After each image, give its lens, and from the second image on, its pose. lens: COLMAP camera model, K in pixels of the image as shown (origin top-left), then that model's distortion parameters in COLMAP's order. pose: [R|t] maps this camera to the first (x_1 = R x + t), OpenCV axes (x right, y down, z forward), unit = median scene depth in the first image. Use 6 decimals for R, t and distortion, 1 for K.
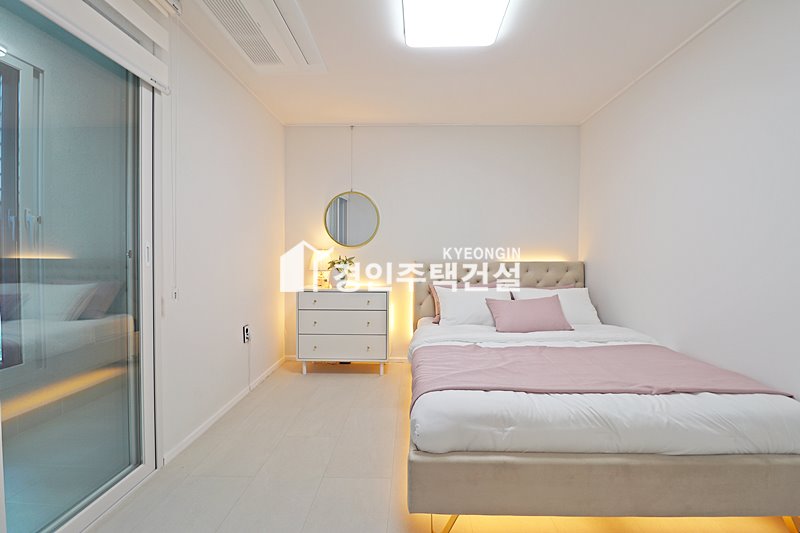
lens RADIAL K [[371.8, 0, 400.2], [0, 371.8, 260.6], [0, 0, 1]] dist [-0.010736, -0.005905]
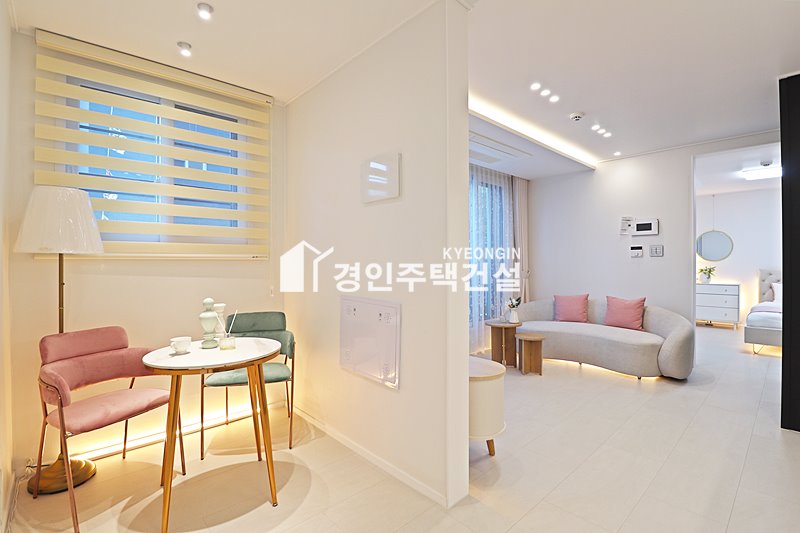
lens RADIAL K [[371.8, 0, 402.3], [0, 371.8, 261.9], [0, 0, 1]] dist [-0.010736, -0.005905]
pose [[0.685960, -0.003515, -0.727630, 0.141834], [-0.012049, 0.999796, -0.016188, 0.013980], [0.727539, 0.019871, 0.685778, -1.441569]]
